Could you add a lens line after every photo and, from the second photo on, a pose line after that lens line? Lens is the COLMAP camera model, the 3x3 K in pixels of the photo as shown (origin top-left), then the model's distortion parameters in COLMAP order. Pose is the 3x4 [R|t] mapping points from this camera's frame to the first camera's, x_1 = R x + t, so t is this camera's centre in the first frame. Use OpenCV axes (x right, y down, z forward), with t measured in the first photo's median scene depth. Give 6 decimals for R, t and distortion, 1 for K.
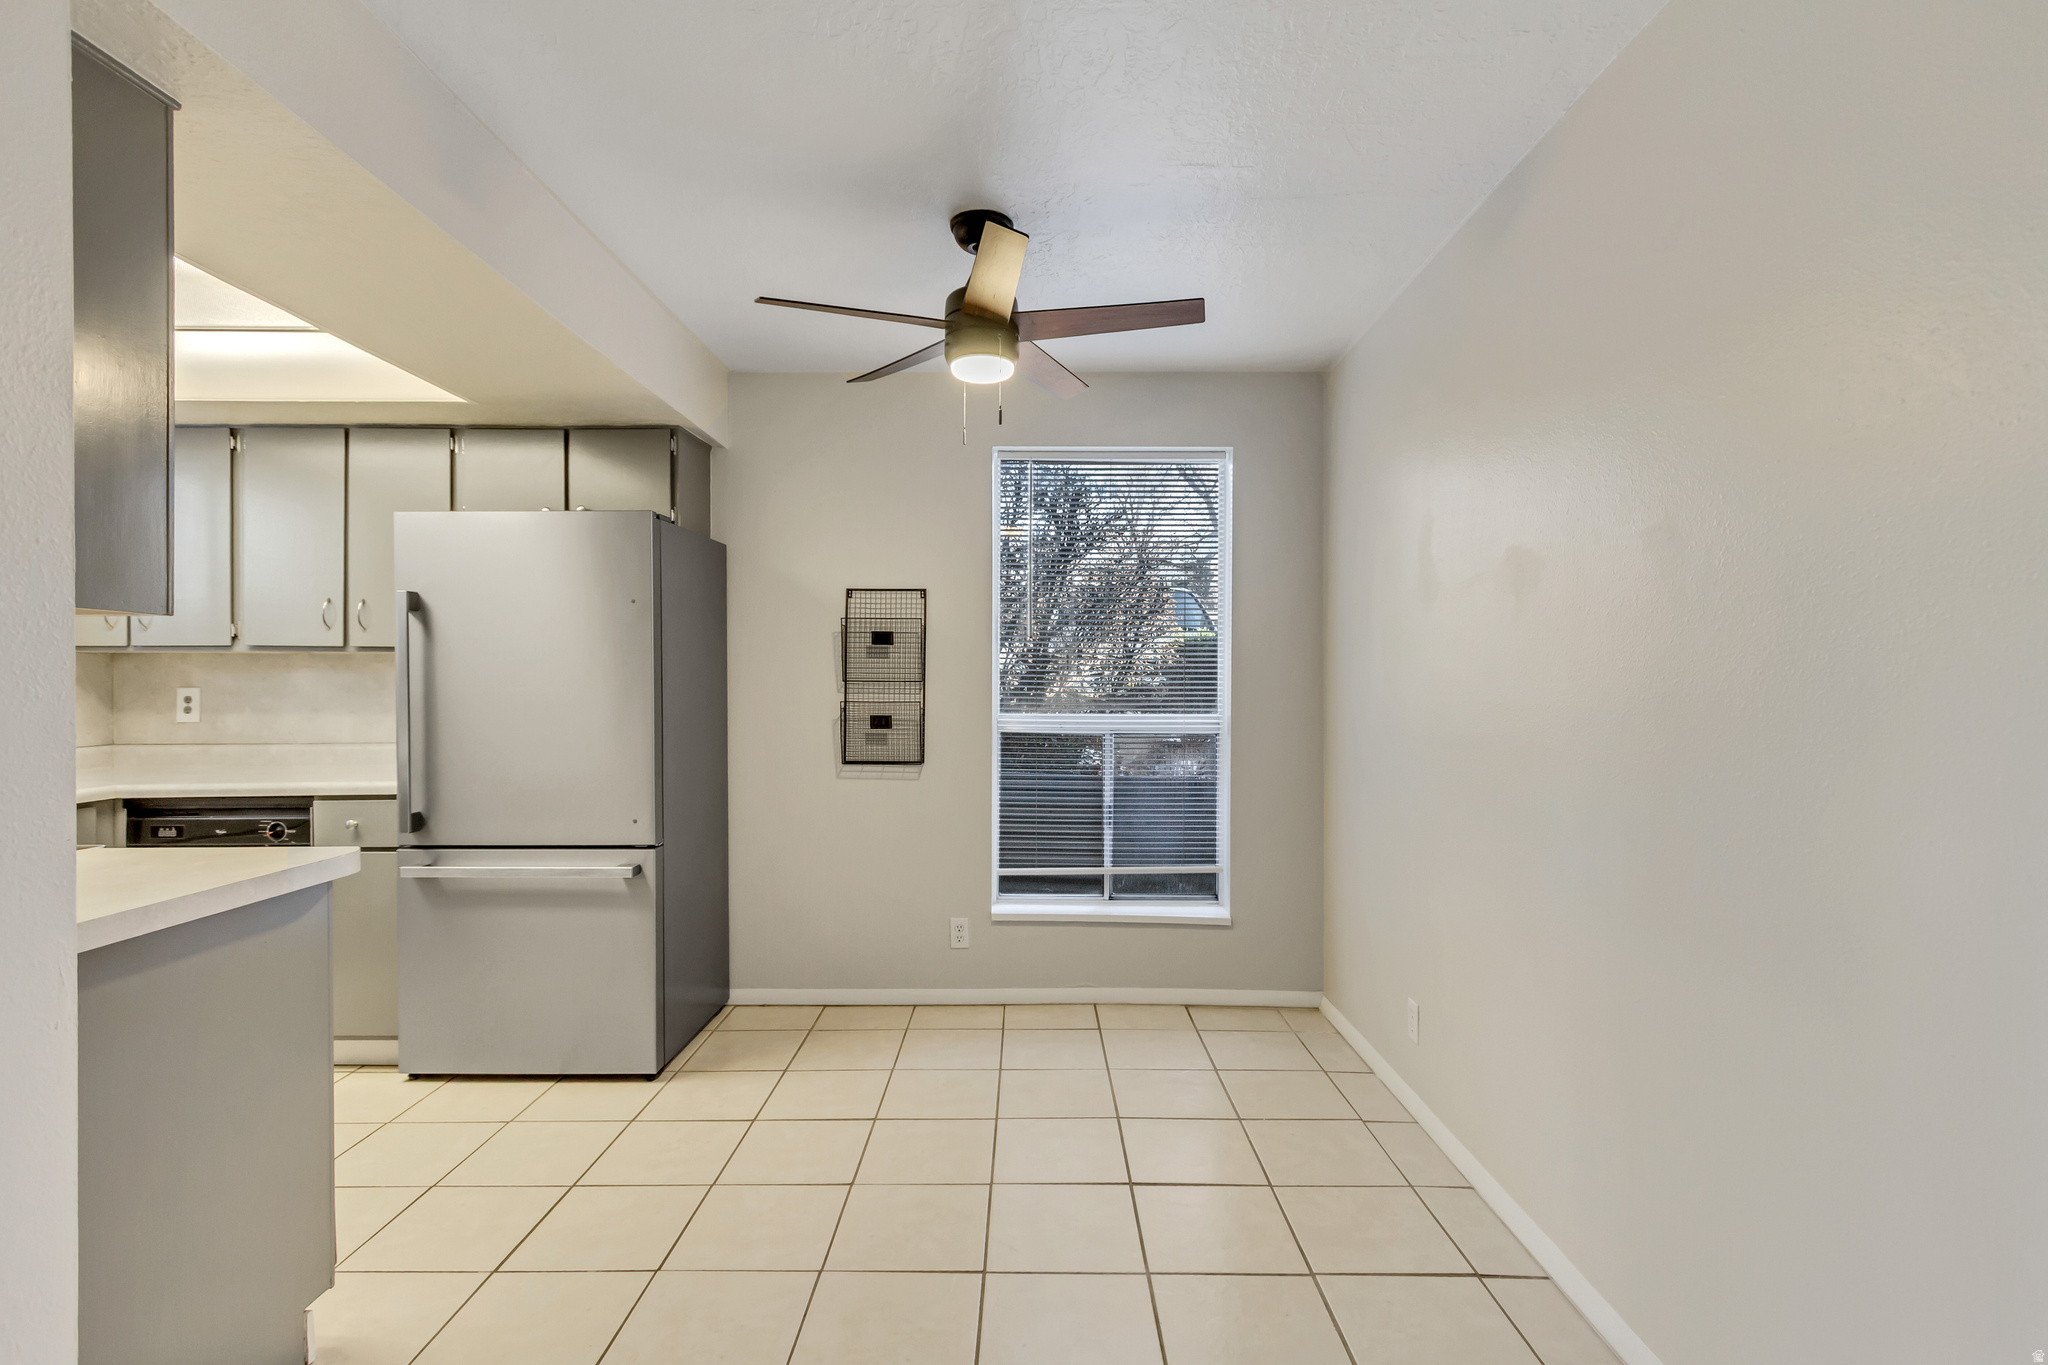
lens RADIAL K [[966.2, 0, 1022.6], [0, 966.2, 672.7], [0, 0, 1]] dist [0.012703, 0.000083]
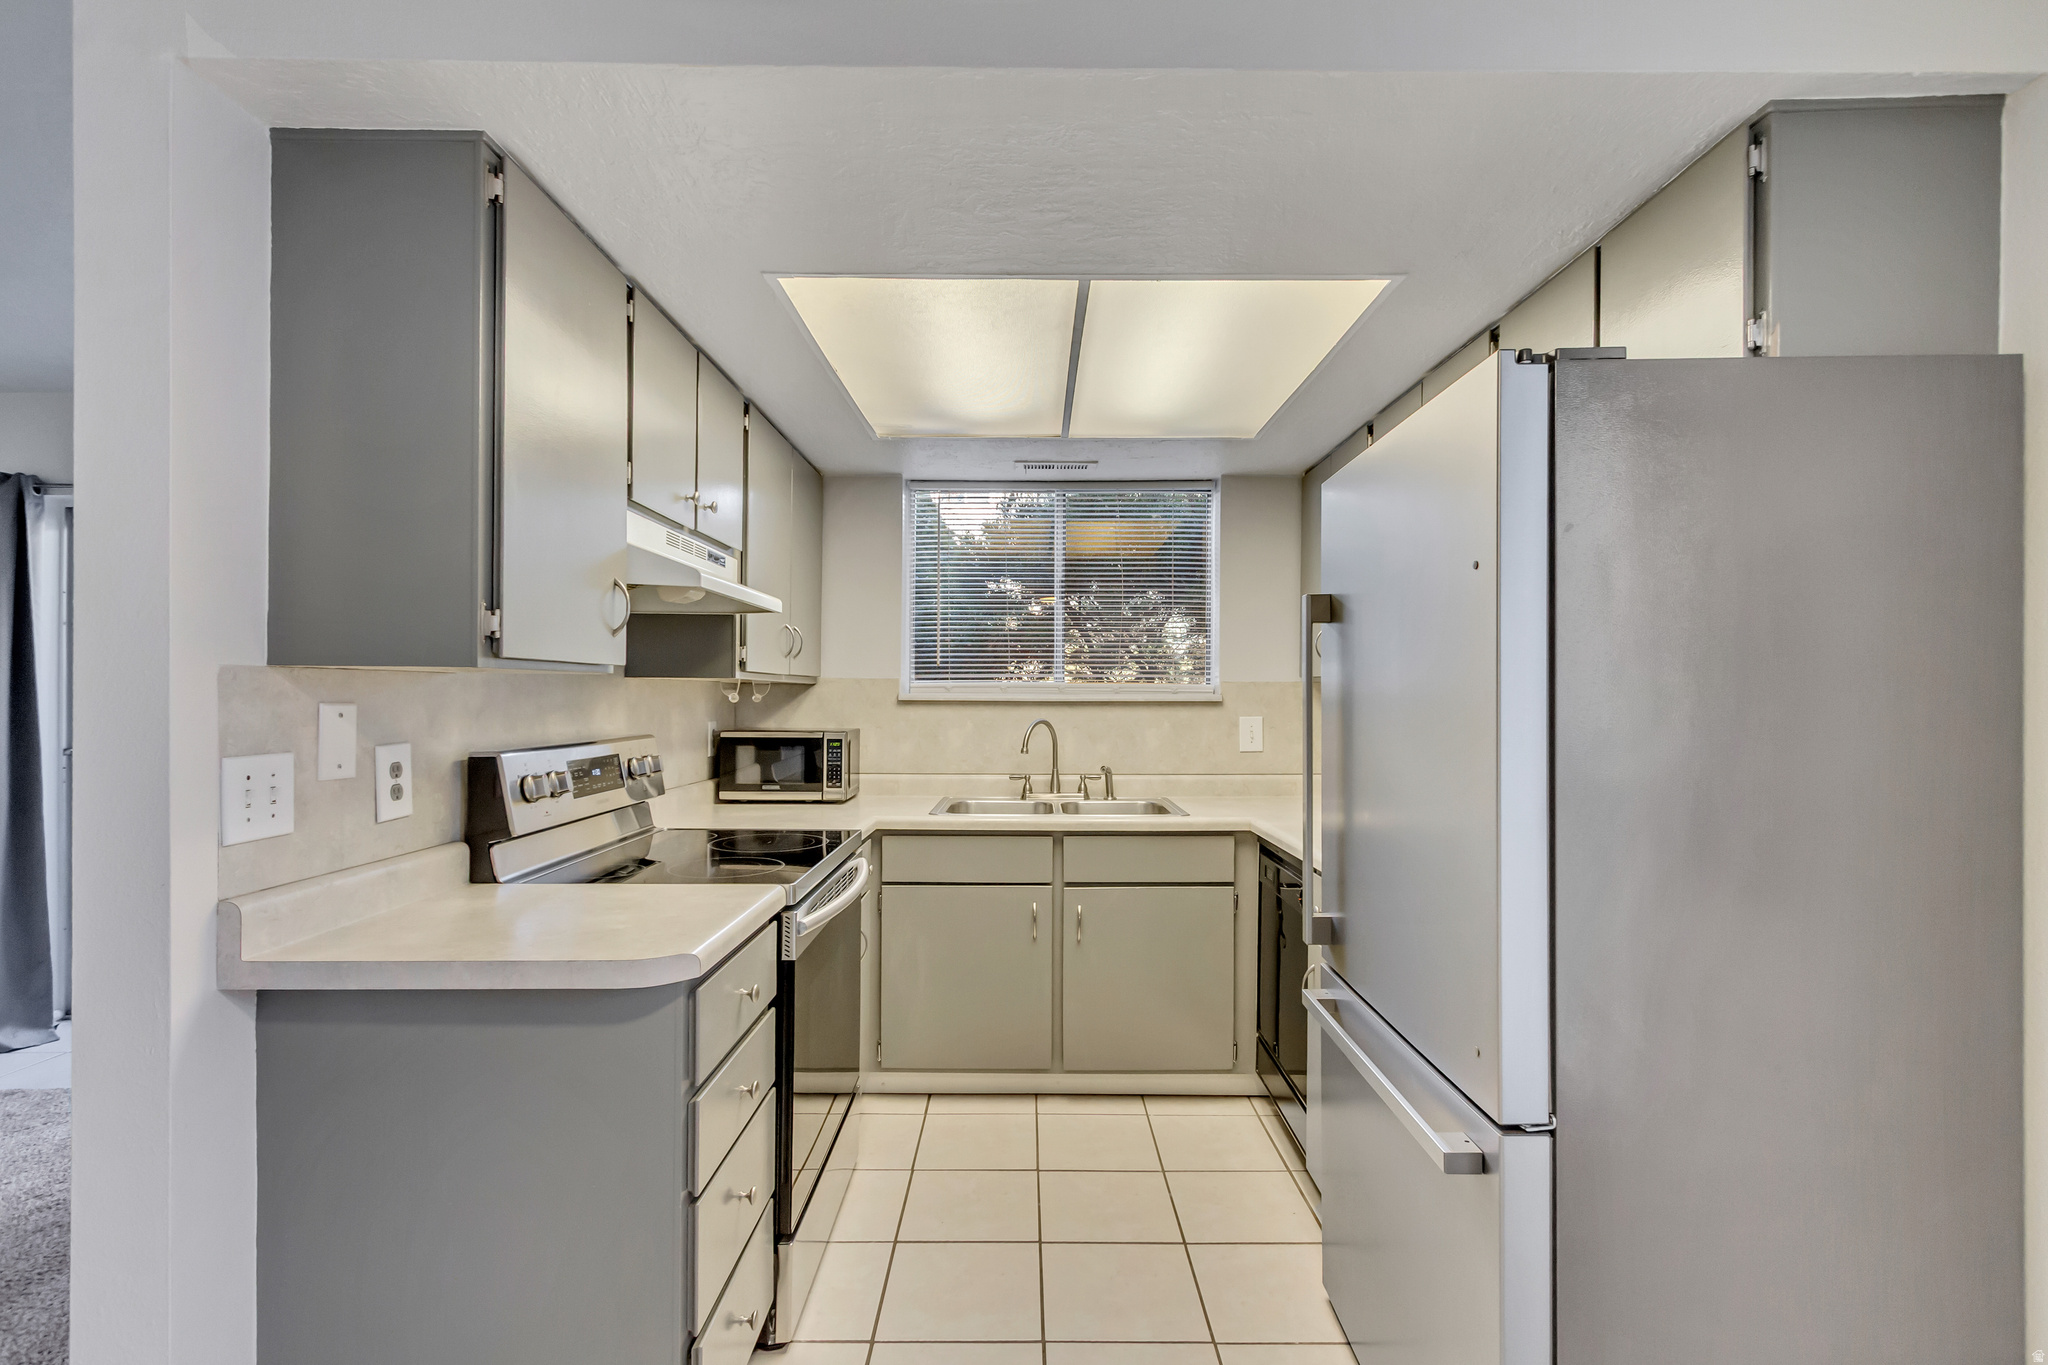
lens RADIAL K [[966.2, 0, 1022.6], [0, 966.2, 672.7], [0, 0, 1]] dist [0.012703, 0.000083]
pose [[0.011770, -0.007115, -0.999905, 0.045502], [-0.000118, 0.999975, -0.007117, -0.021793], [0.999931, 0.000202, 0.011768, 0.787277]]
